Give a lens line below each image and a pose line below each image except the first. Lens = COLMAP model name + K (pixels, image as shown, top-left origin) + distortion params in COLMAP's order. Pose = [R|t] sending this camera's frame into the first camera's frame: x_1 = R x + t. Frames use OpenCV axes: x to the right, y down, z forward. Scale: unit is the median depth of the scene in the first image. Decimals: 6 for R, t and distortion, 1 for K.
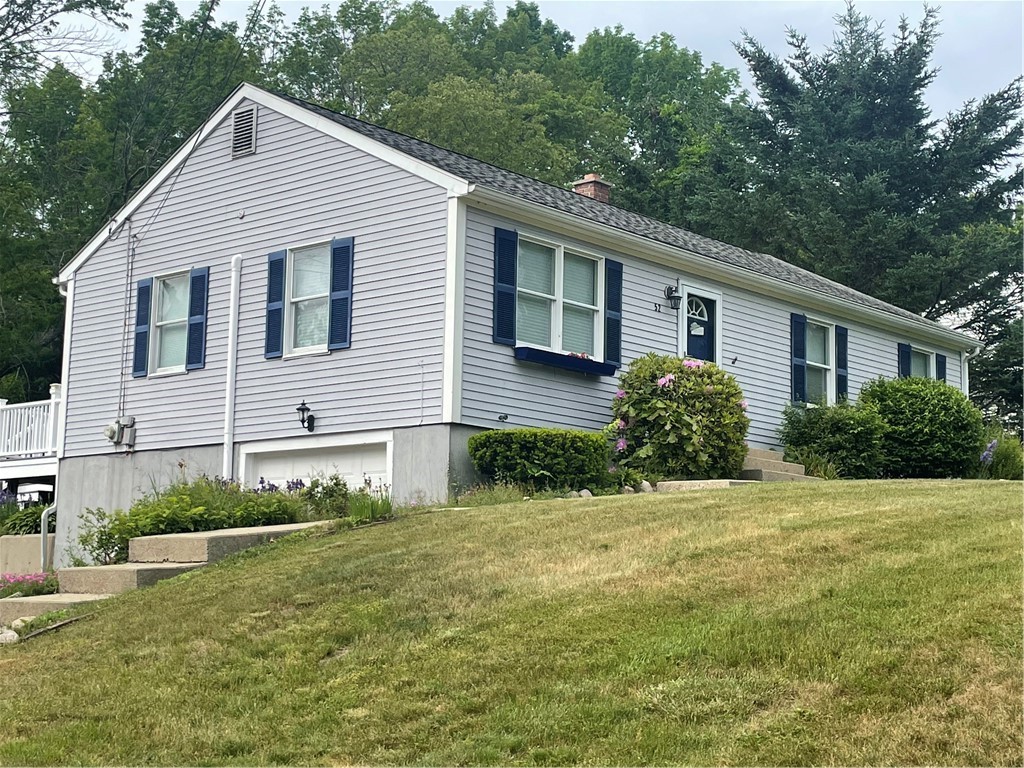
lens RADIAL K [[1587.7, 0, 507.4], [0, 1587.7, 391.4], [0, 0, 1]] dist [0.135802, 0.000000]
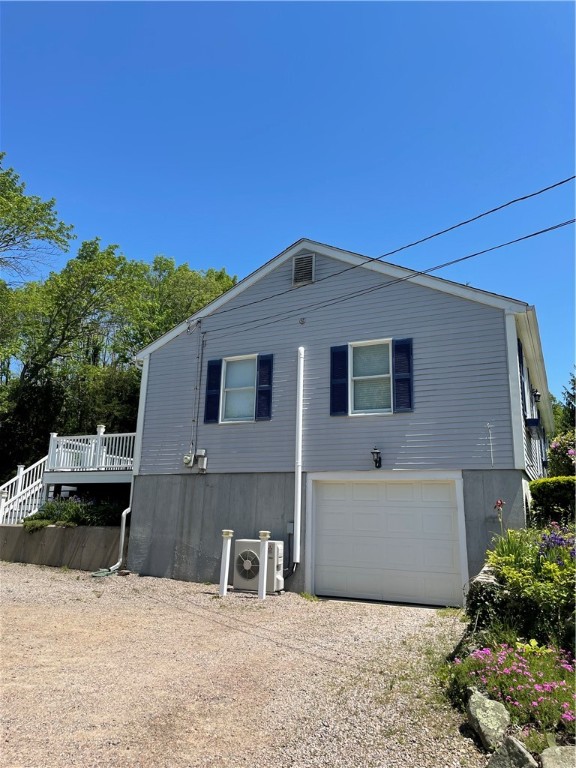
lens RADIAL K [[576.2, 0, 295.0], [0, 576.2, 380.8], [0, 0, 1]] dist [0.057888, 0.002176]
pose [[0.957355, 0.074763, 0.279073, -0.314981], [-0.046617, 0.993254, -0.106175, 0.005052], [-0.285128, 0.088638, 0.954382, 0.464593]]
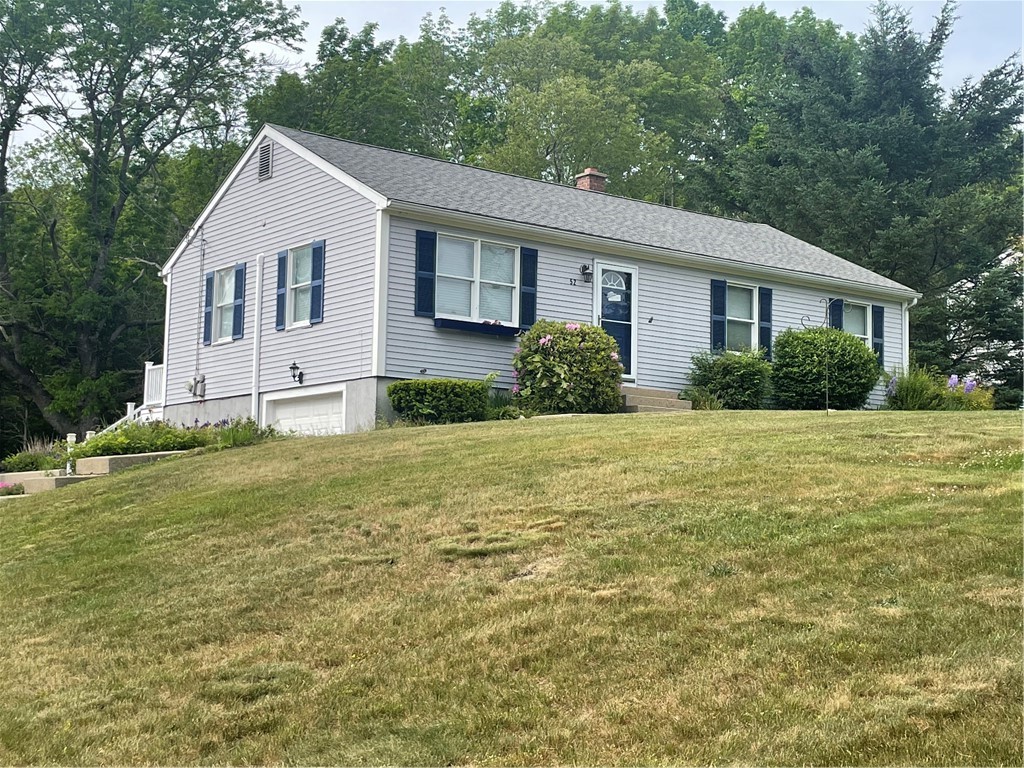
lens RADIAL K [[1501.4, 0, 511.7], [0, 1501.4, 380.3], [0, 0, 1]] dist [0.121773, 0.000000]
pose [[0.981449, -0.021915, -0.190468, 0.269841], [0.027686, 0.999233, 0.027693, -0.007717], [0.189715, -0.032453, 0.981303, -0.206832]]
